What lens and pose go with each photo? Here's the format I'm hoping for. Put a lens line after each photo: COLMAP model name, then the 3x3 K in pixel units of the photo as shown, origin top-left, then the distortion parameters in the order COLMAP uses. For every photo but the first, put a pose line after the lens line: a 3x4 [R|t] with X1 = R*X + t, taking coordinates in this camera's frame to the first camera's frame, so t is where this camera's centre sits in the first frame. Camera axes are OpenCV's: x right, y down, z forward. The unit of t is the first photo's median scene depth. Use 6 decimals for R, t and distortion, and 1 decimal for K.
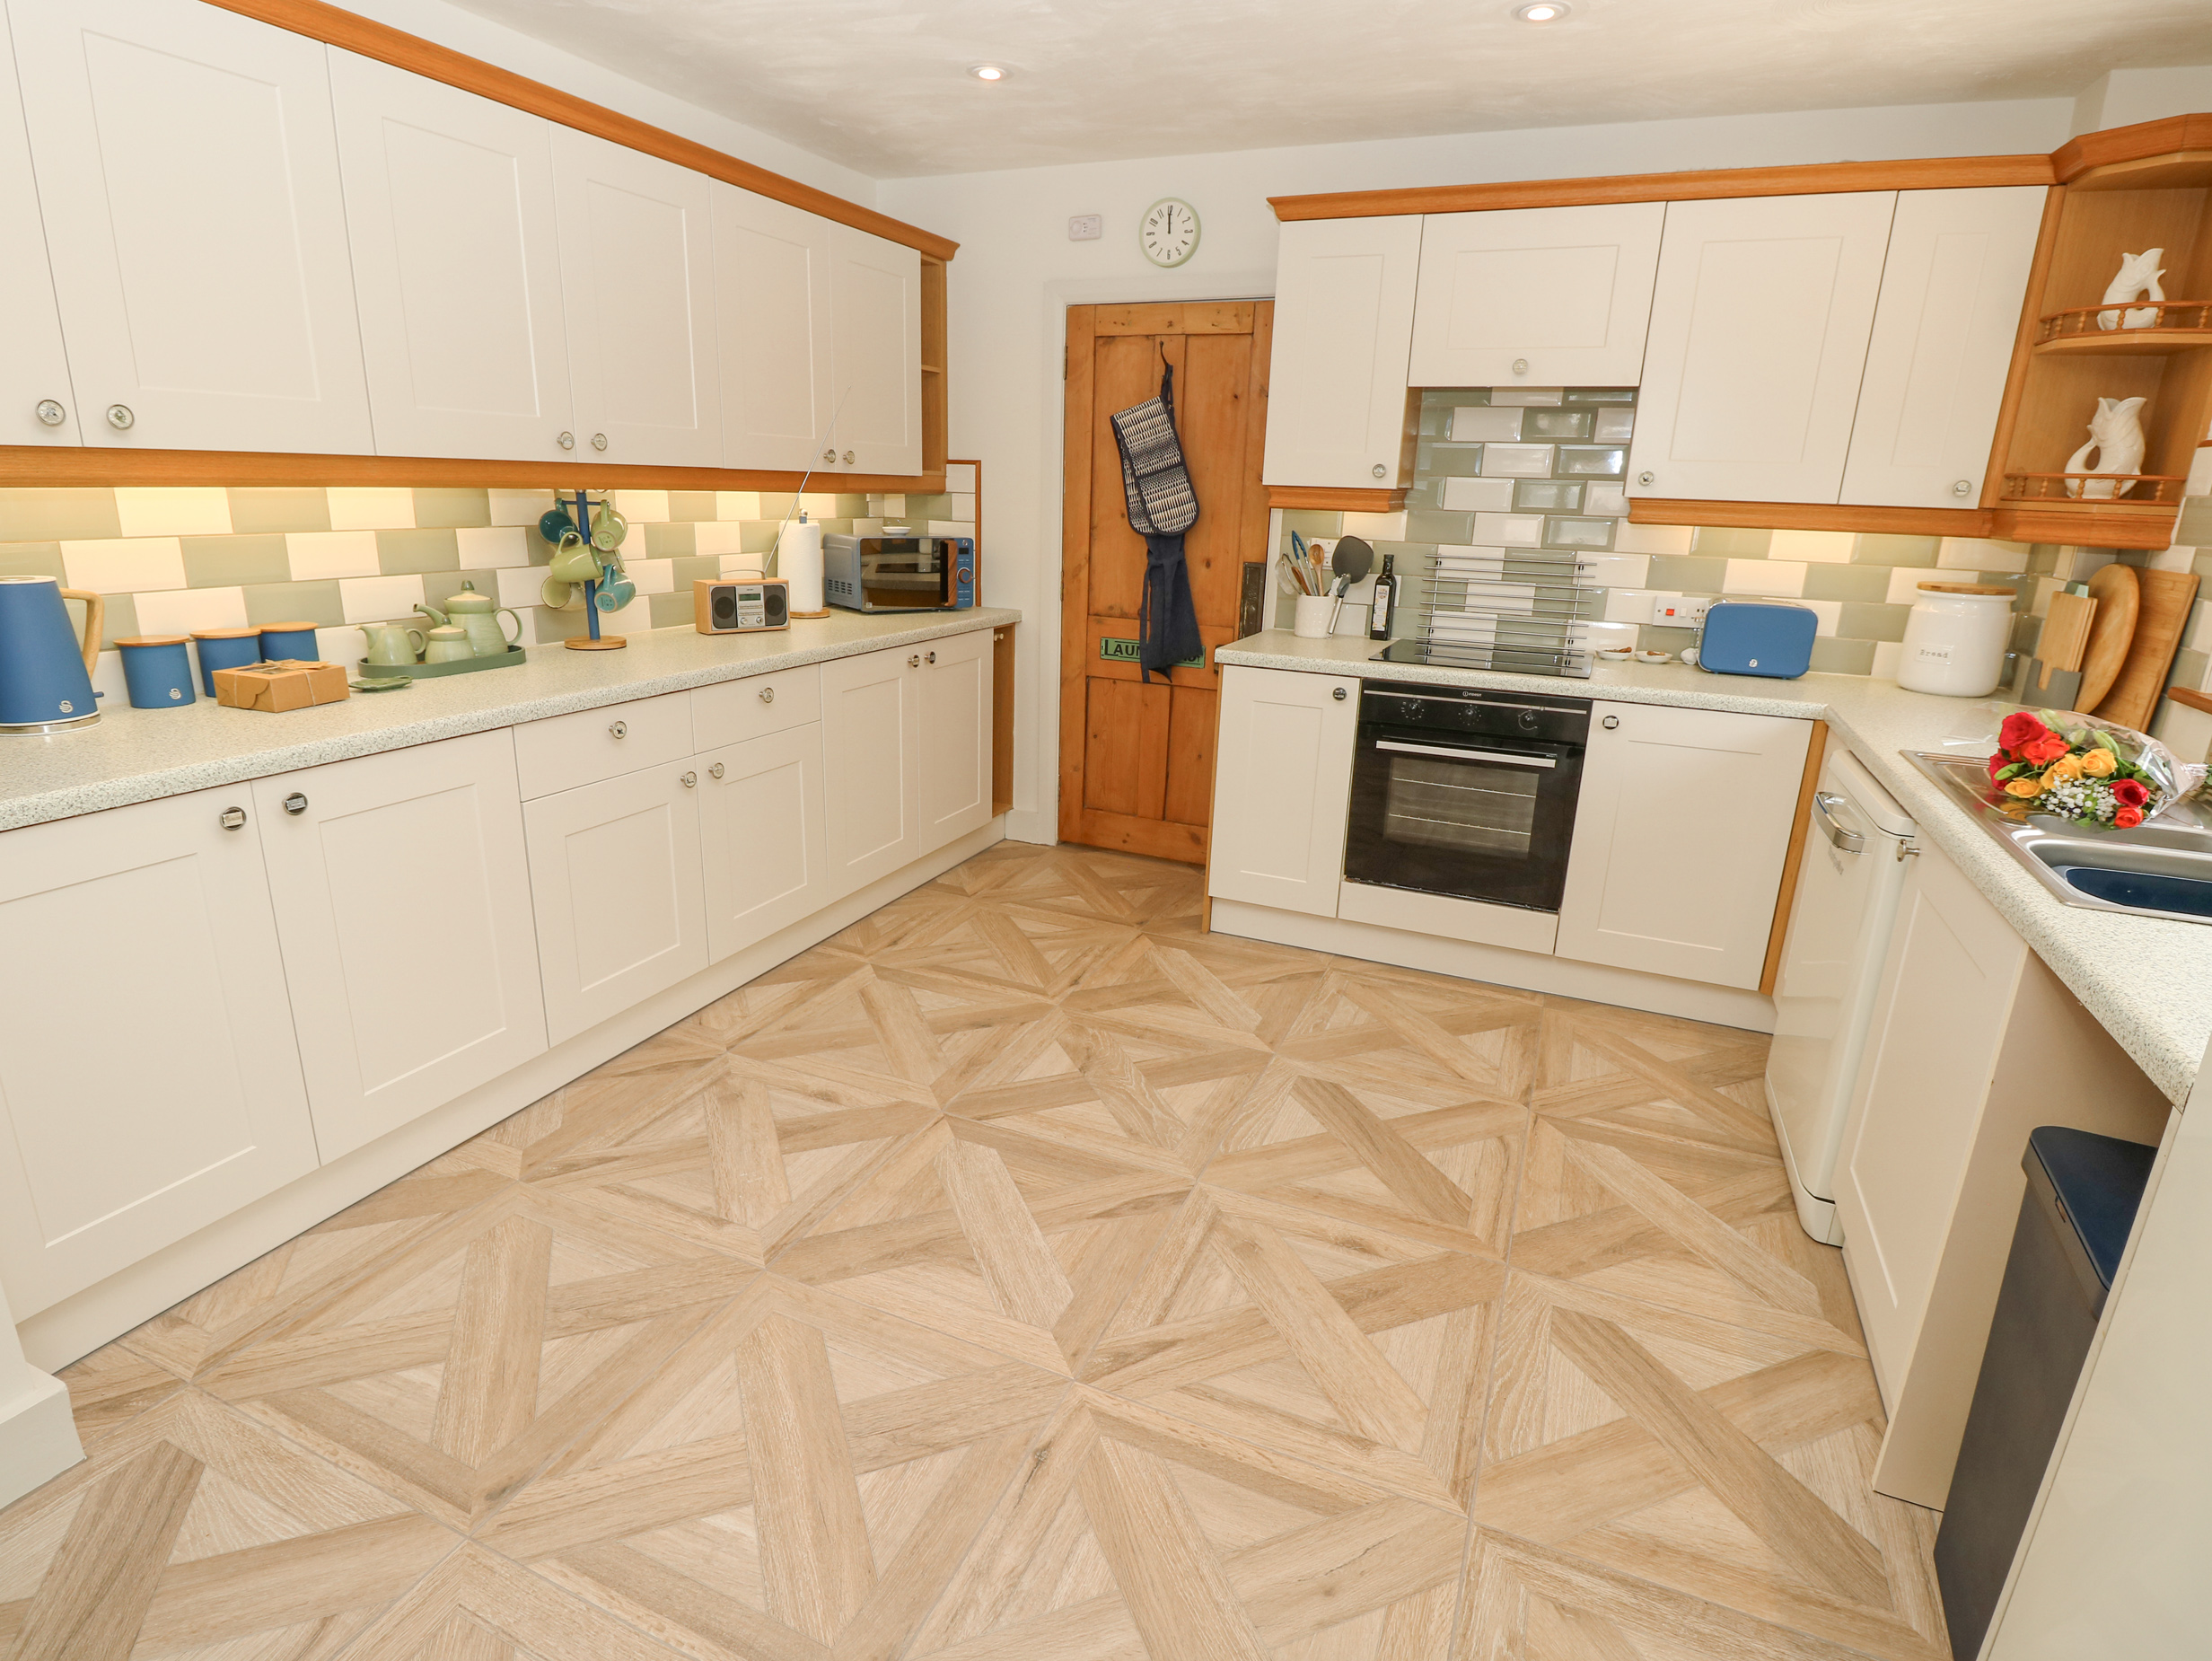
lens RADIAL K [[1153.8, 0, 1097.1], [0, 1153.8, 821.7], [0, 0, 1]] dist [-0.001101, -0.011281]
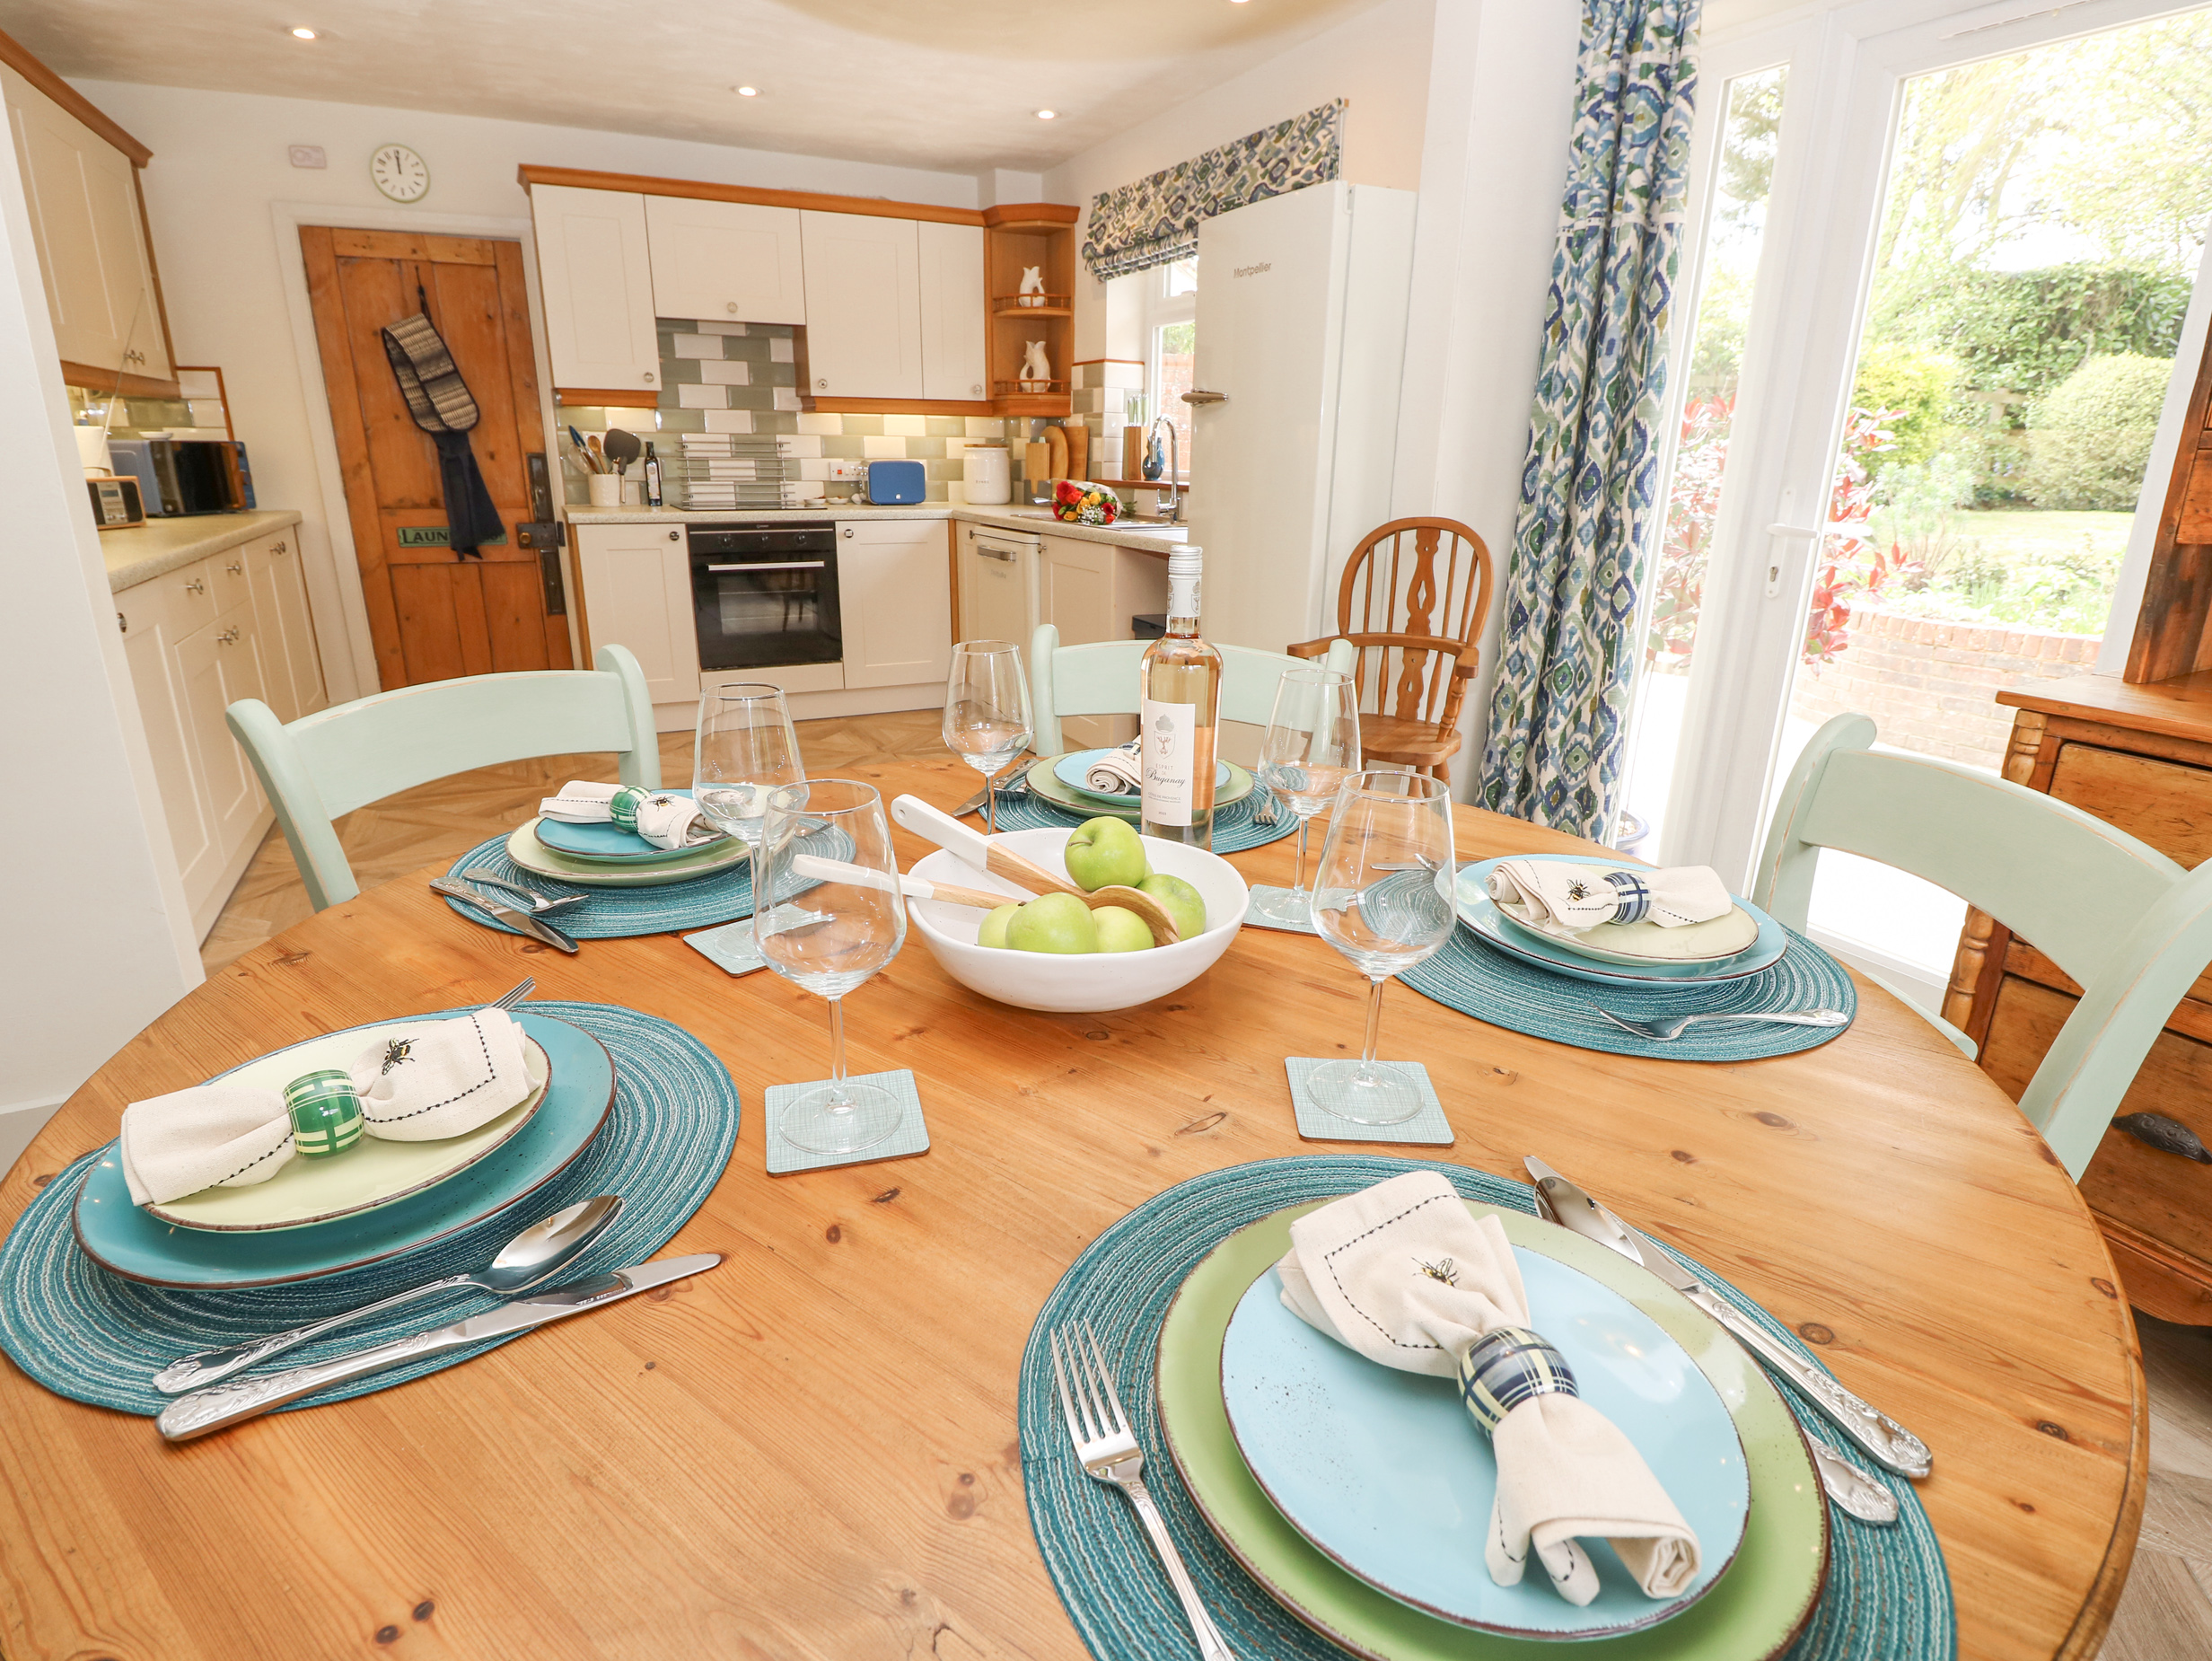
lens RADIAL K [[1150.0, 0, 1105.0], [0, 1150.0, 821.8], [0, 0, 1]] dist [-0.000900, -0.012553]
pose [[0.642465, -0.256920, 0.721963, -0.578827], [0.224596, 0.963881, 0.143144, 0.150063], [-0.732663, 0.070185, 0.676963, -0.331224]]
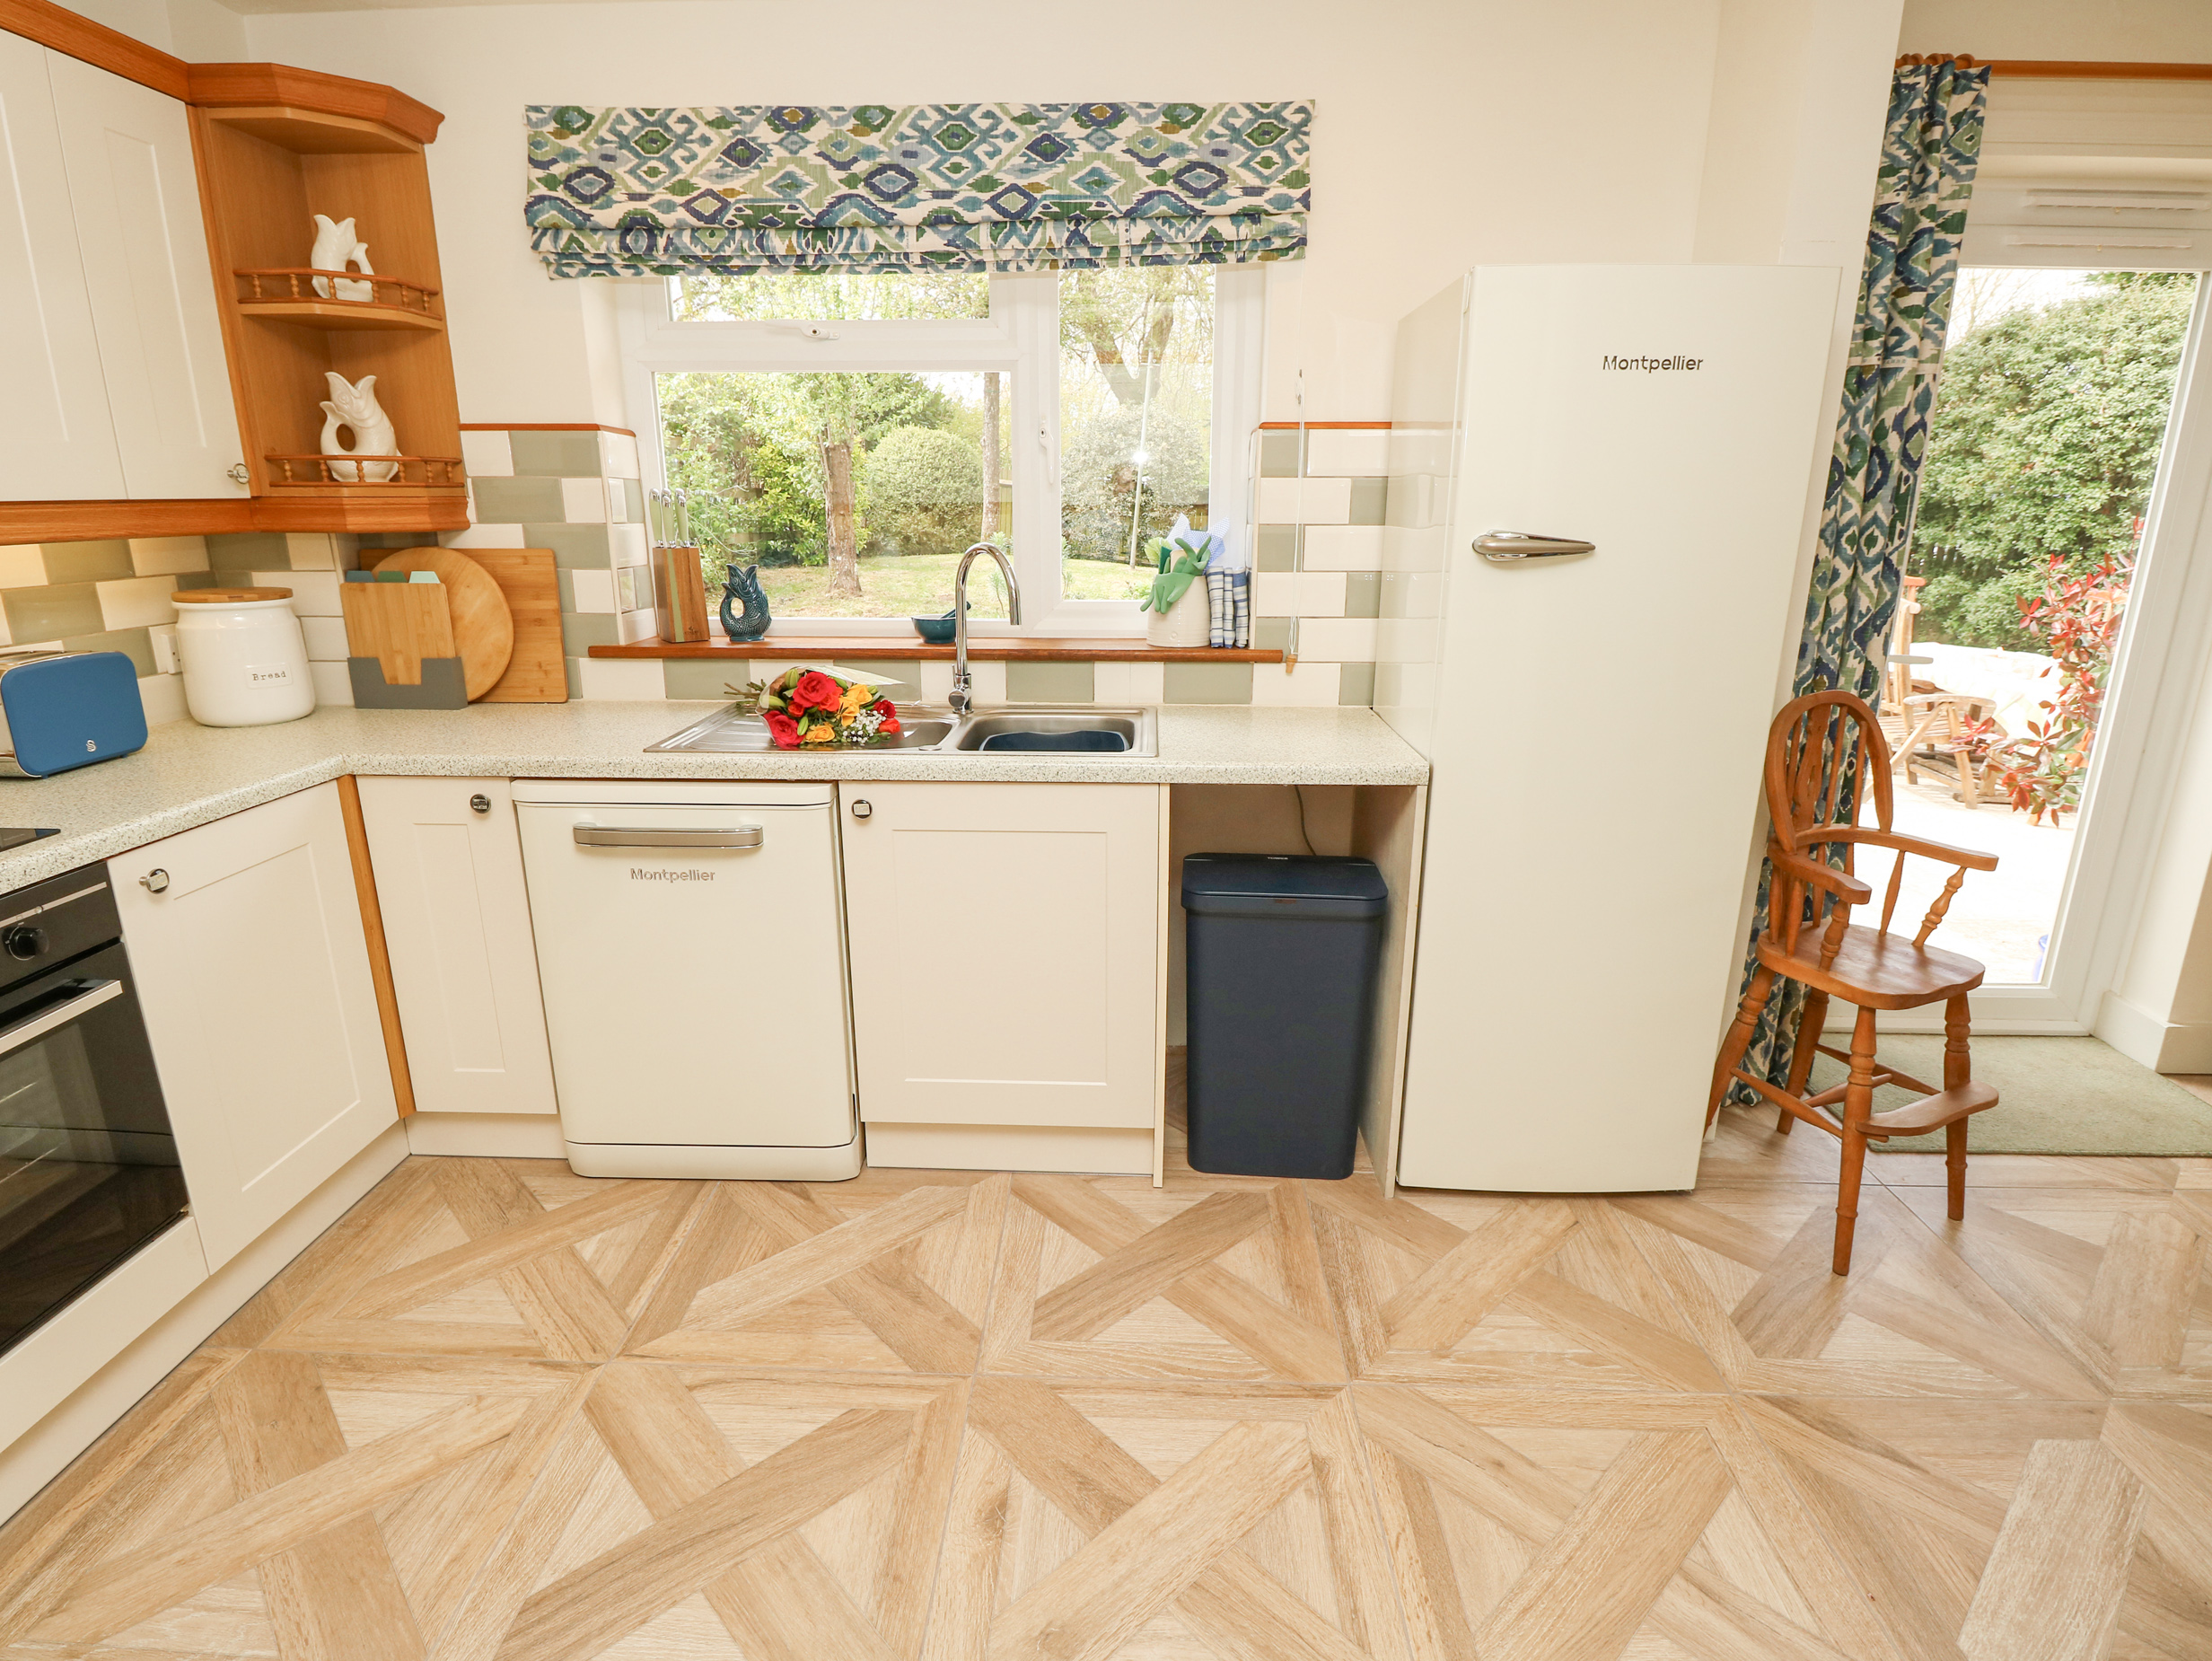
lens RADIAL K [[1153.8, 0, 1097.1], [0, 1153.8, 821.7], [0, 0, 1]] dist [-0.001101, -0.011281]
pose [[-0.366040, -0.283553, 0.886348, -0.230309], [0.250005, 0.887472, 0.387158, -0.209288], [-0.896388, 0.363307, -0.253960, 0.671902]]
